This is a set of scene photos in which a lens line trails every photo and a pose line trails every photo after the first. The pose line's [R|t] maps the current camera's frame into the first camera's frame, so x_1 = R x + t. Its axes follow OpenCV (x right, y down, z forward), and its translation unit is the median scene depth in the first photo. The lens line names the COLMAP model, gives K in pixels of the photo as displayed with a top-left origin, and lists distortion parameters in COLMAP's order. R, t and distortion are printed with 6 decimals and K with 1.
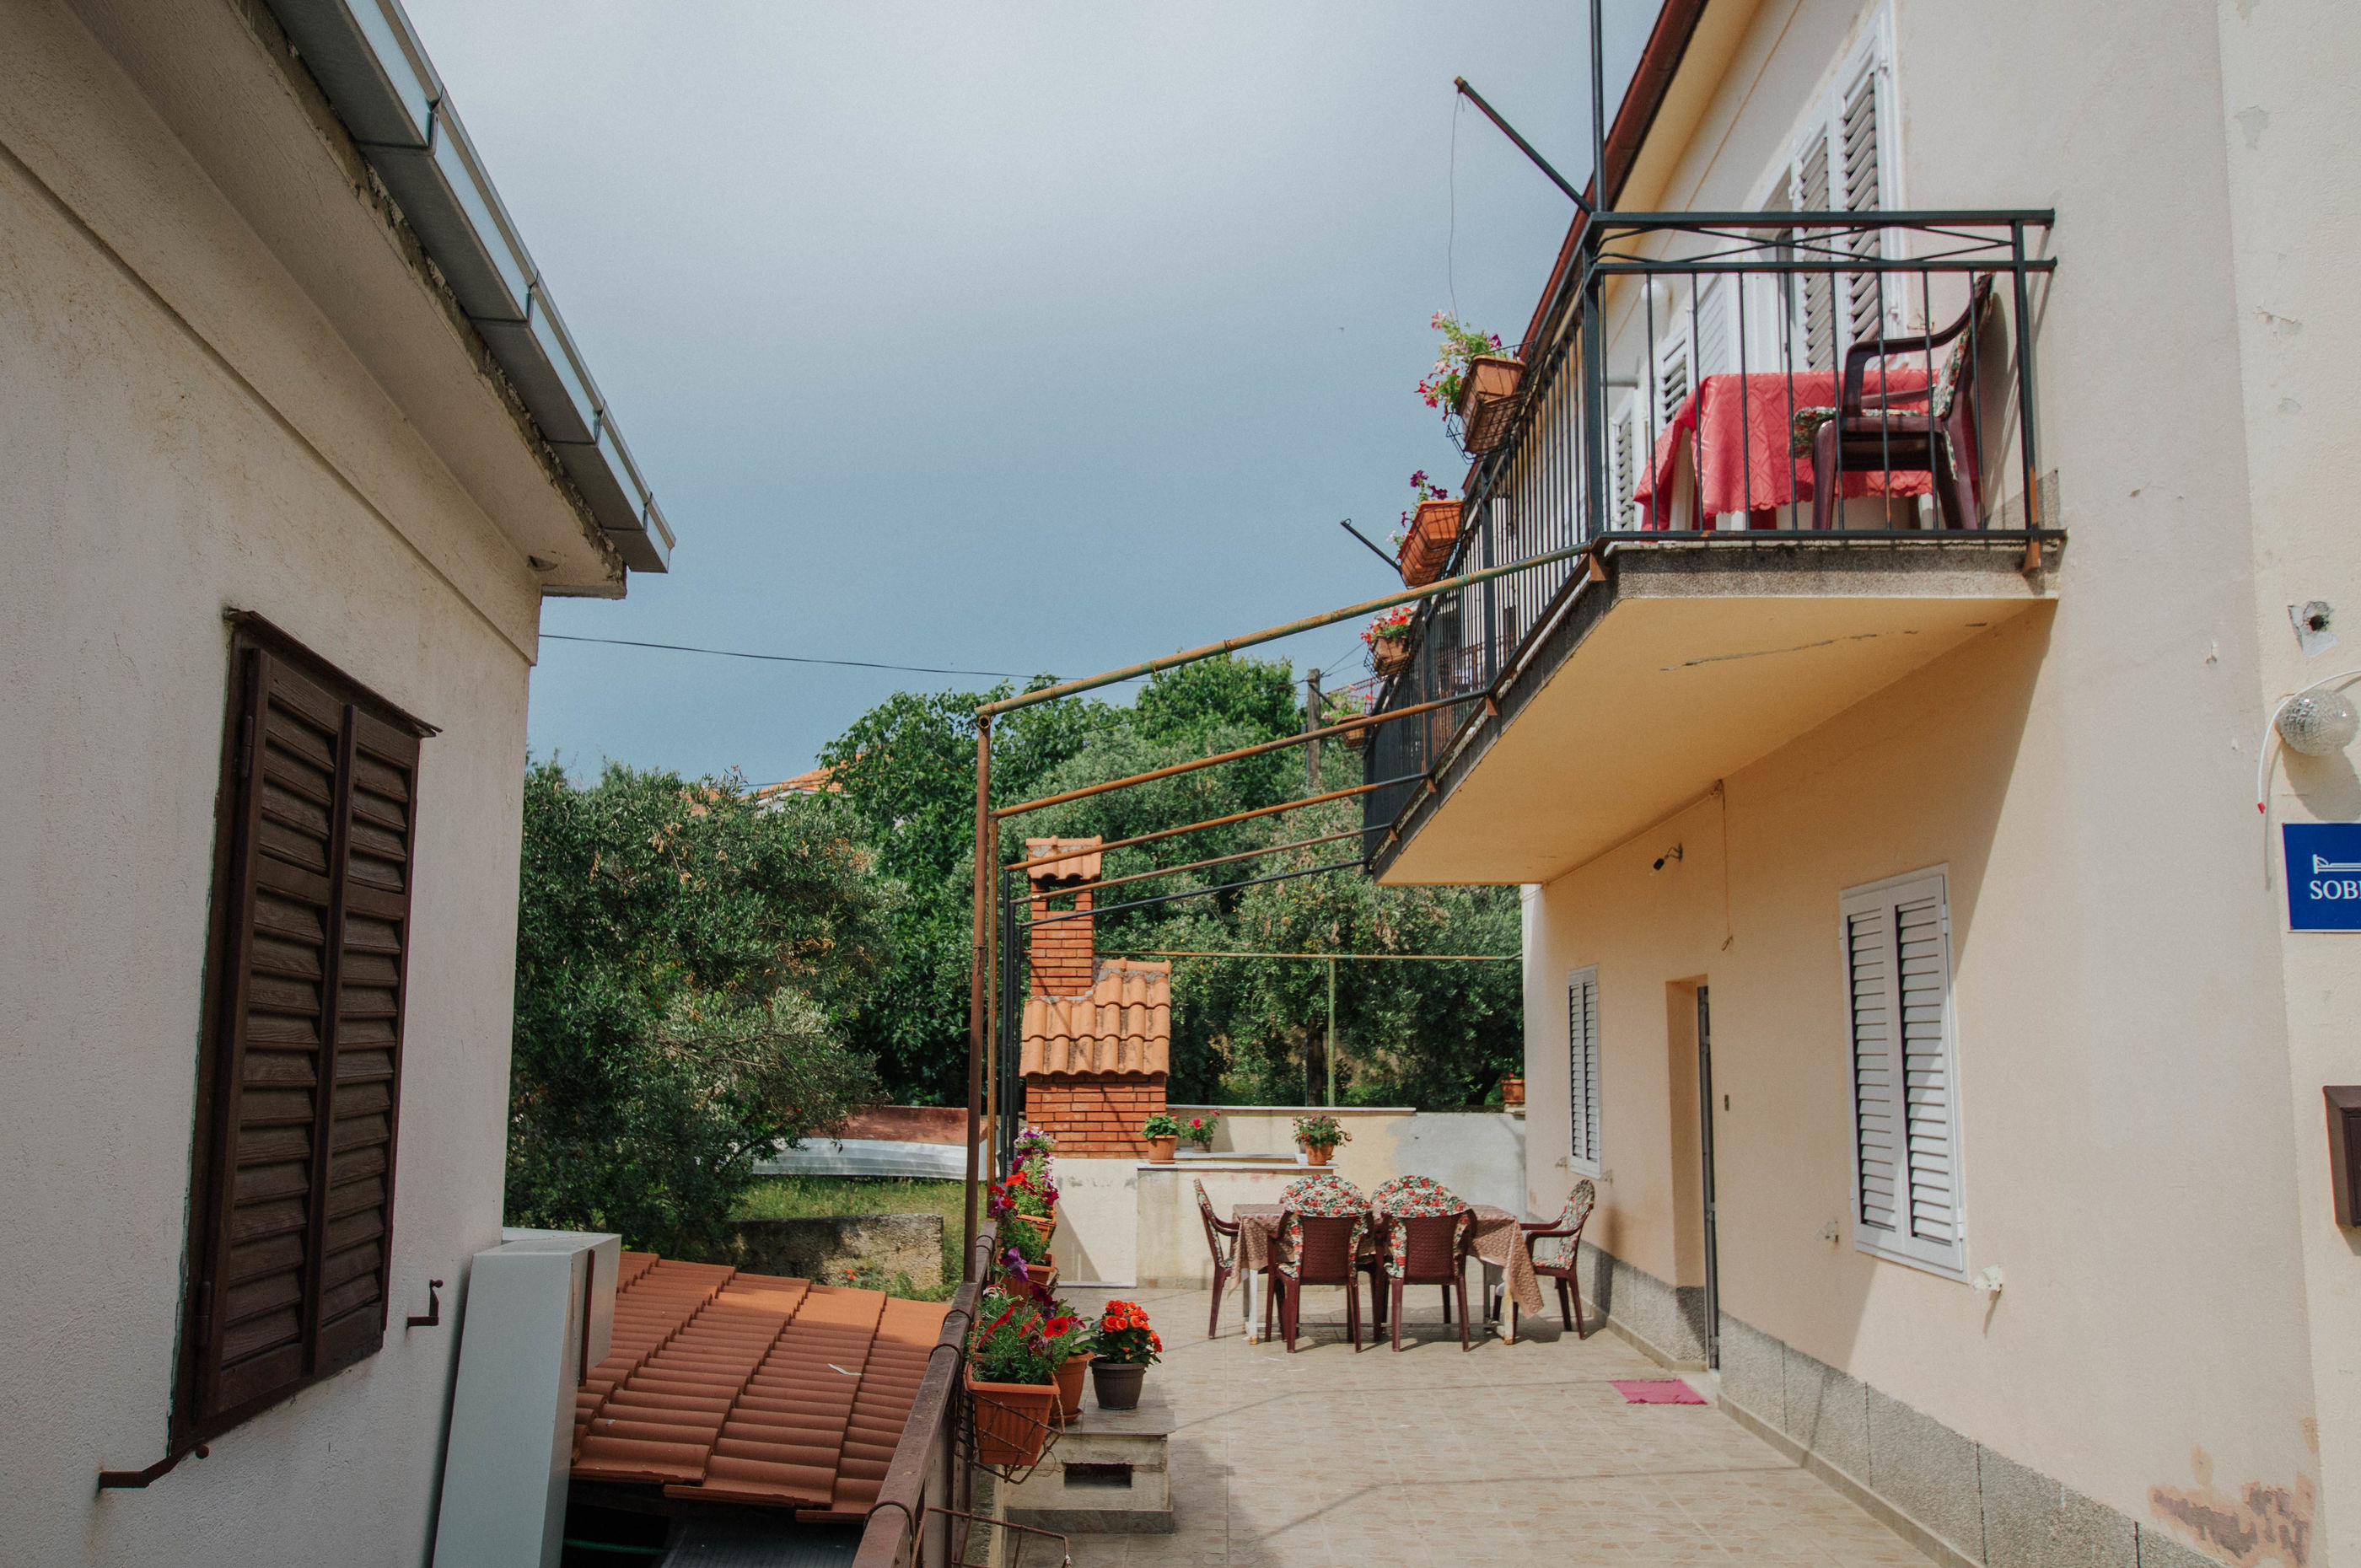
lens RADIAL K [[1977.6, 0, 1180.5], [0, 1977.6, 784.0], [0, 0, 1]] dist [-0.002321, -0.000517]
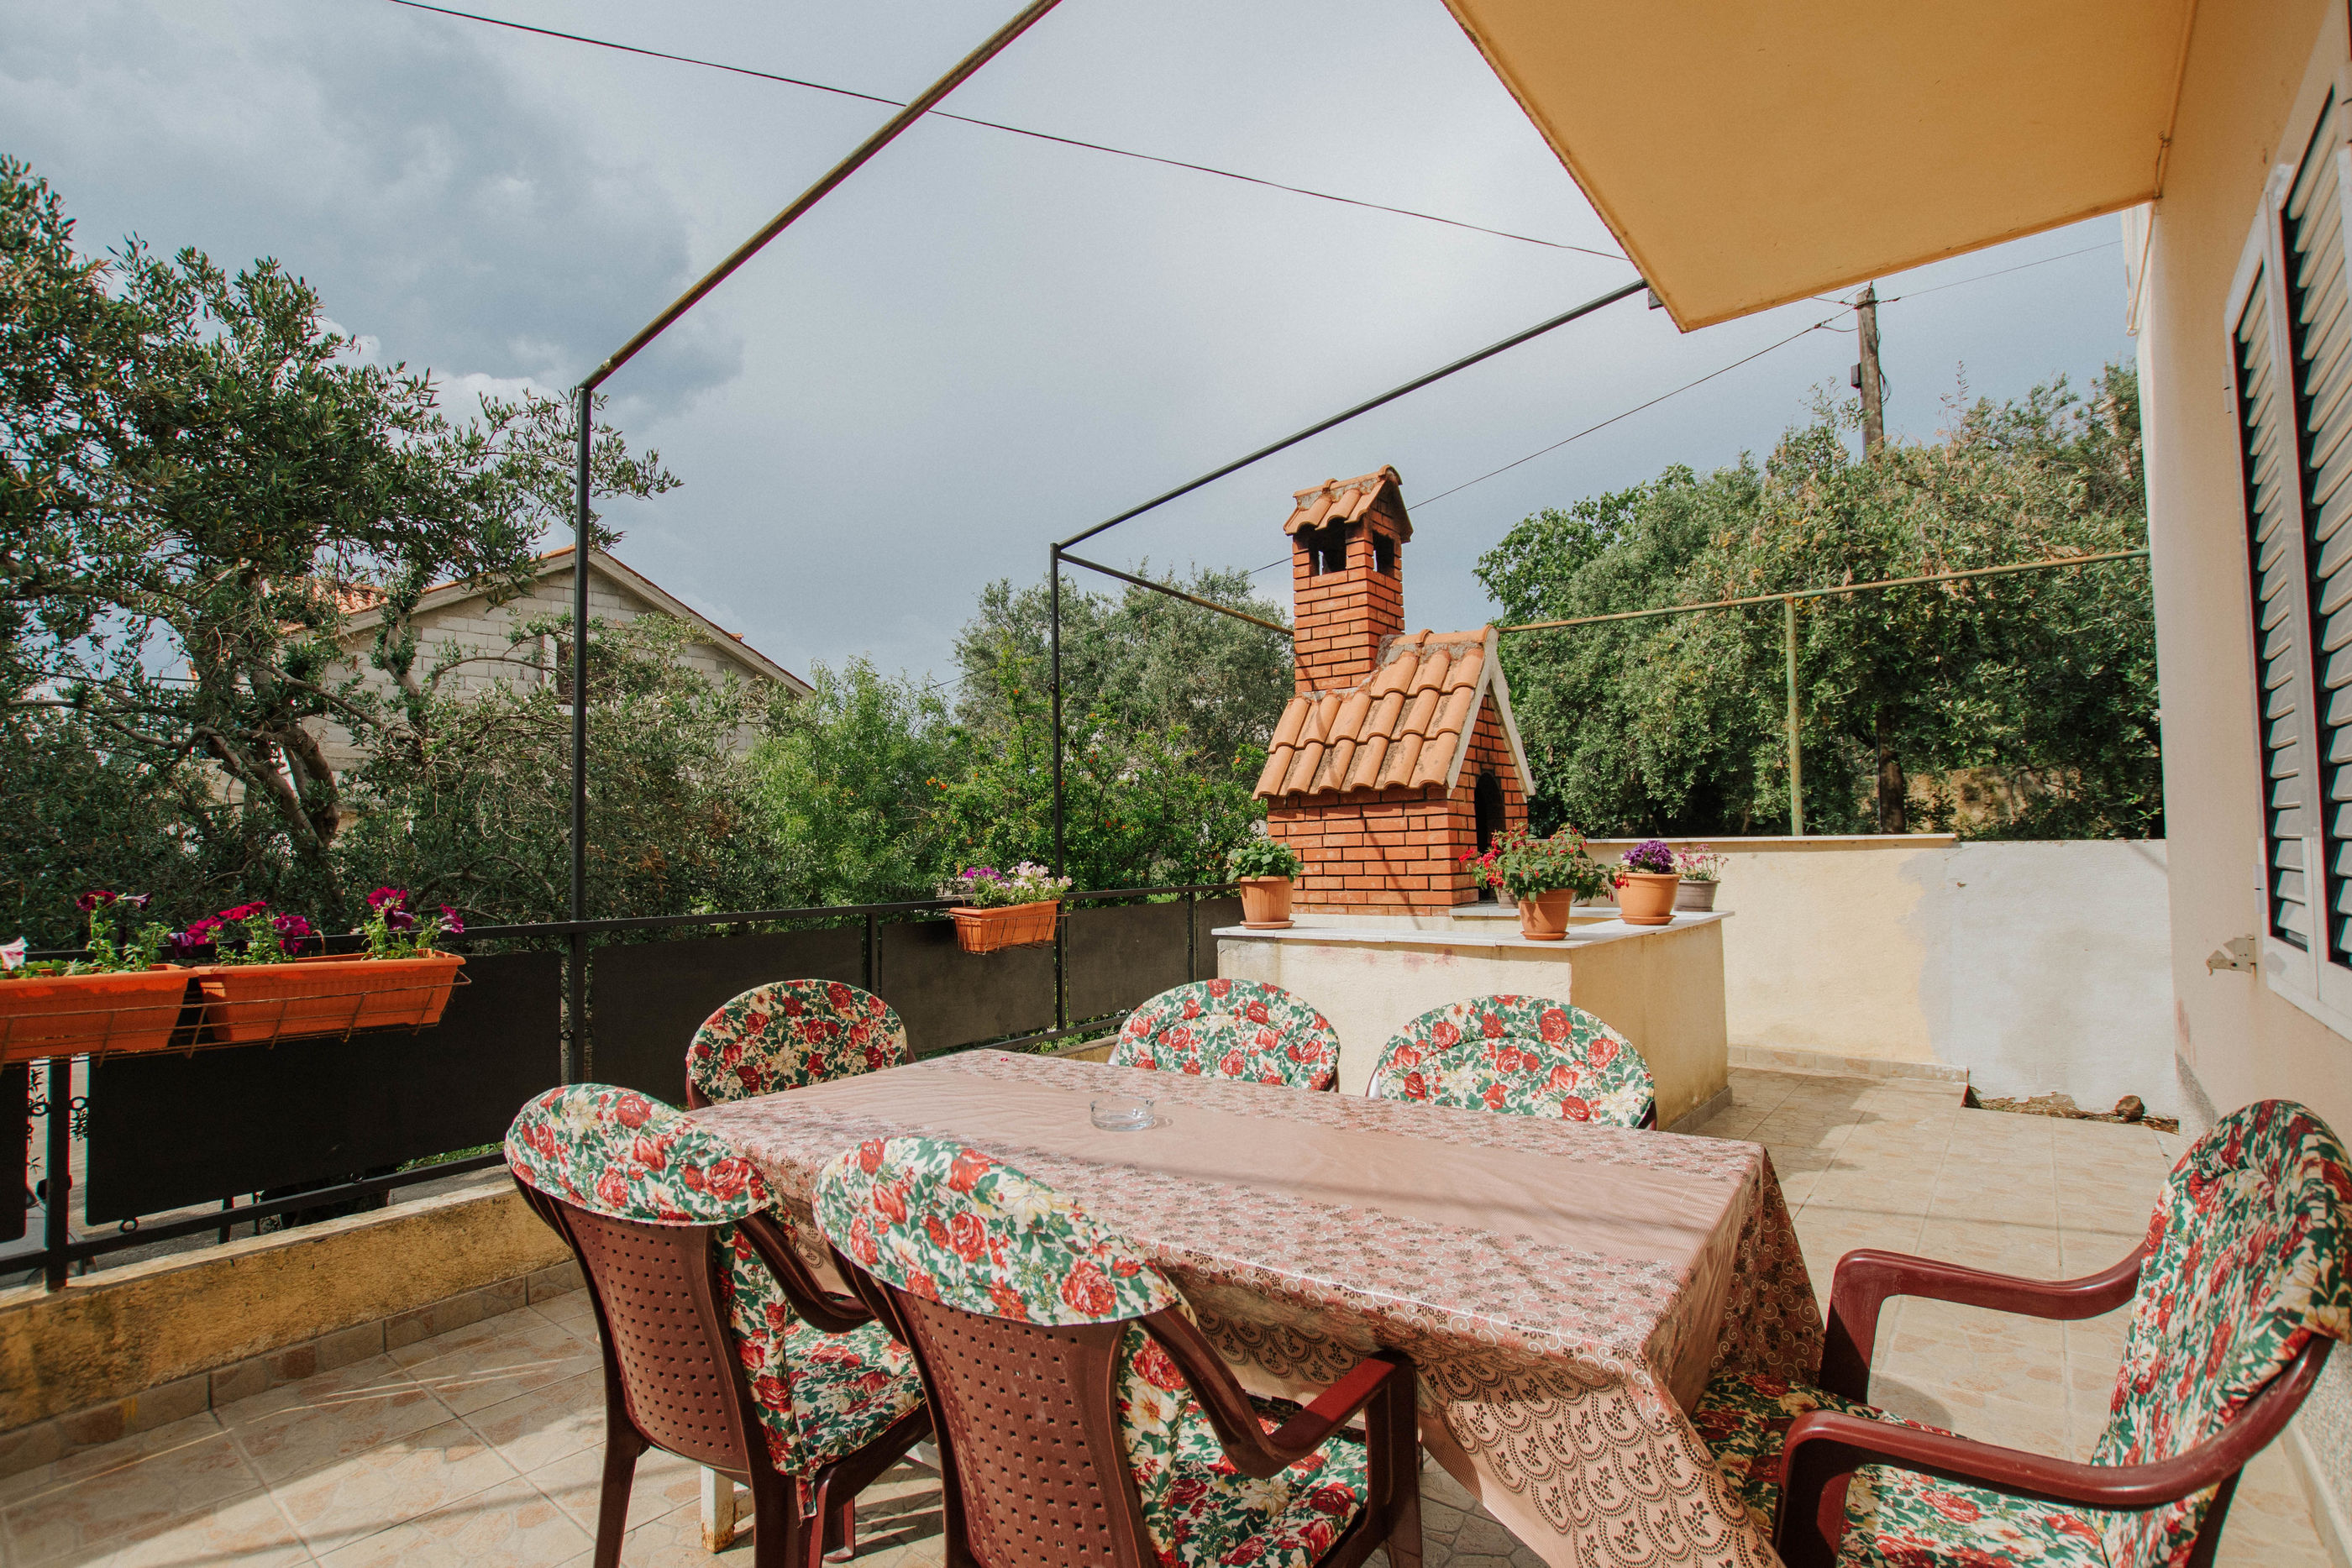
lens RADIAL K [[1106.3, 0, 1171.4], [0, 1106.3, 800.7], [0, 0, 1]] dist [-0.035845, 0.004933]
pose [[0.792498, -0.044583, -0.608242, 0.139657], [0.101660, 0.993028, 0.059668, 0.120672], [0.601341, -0.109121, 0.791506, 0.661078]]
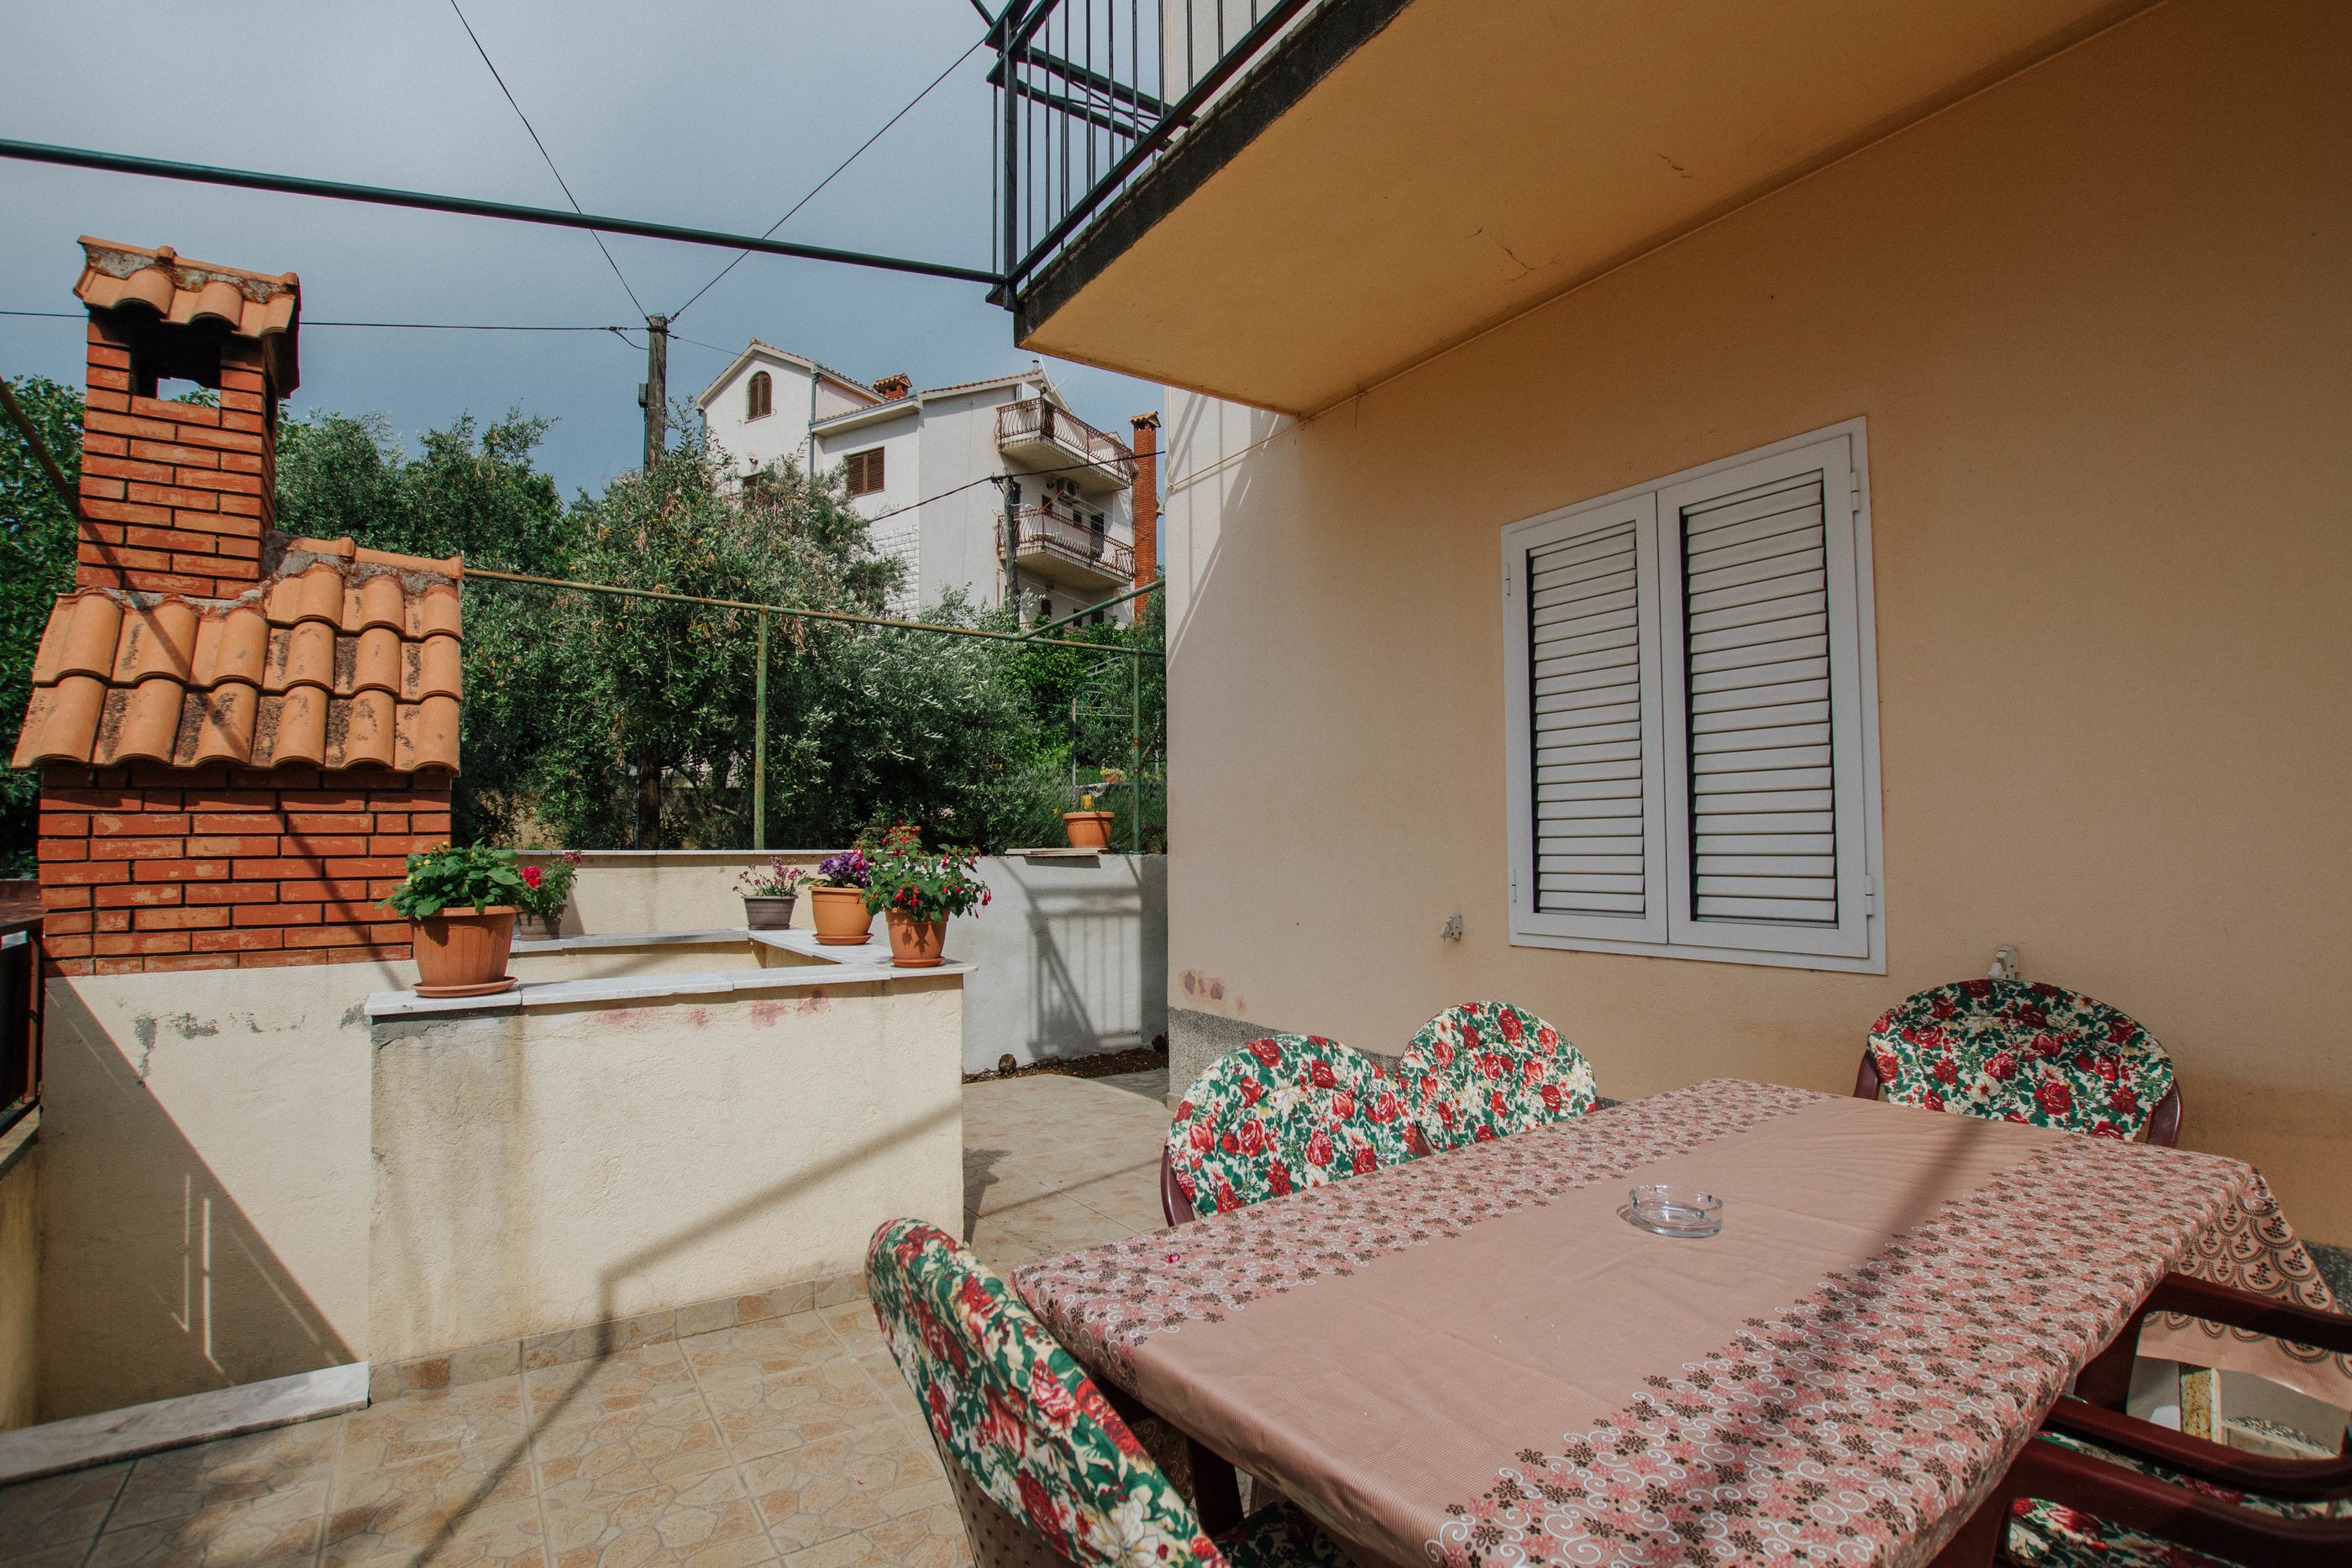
lens RADIAL K [[1106.3, 0, 1171.4], [0, 1106.3, 800.7], [0, 0, 1]] dist [-0.035845, 0.004933]
pose [[0.822013, 0.013334, 0.569312, -0.014261], [-0.065730, 0.995266, 0.071595, 0.124167], [-0.565662, -0.096272, 0.818998, 0.700674]]
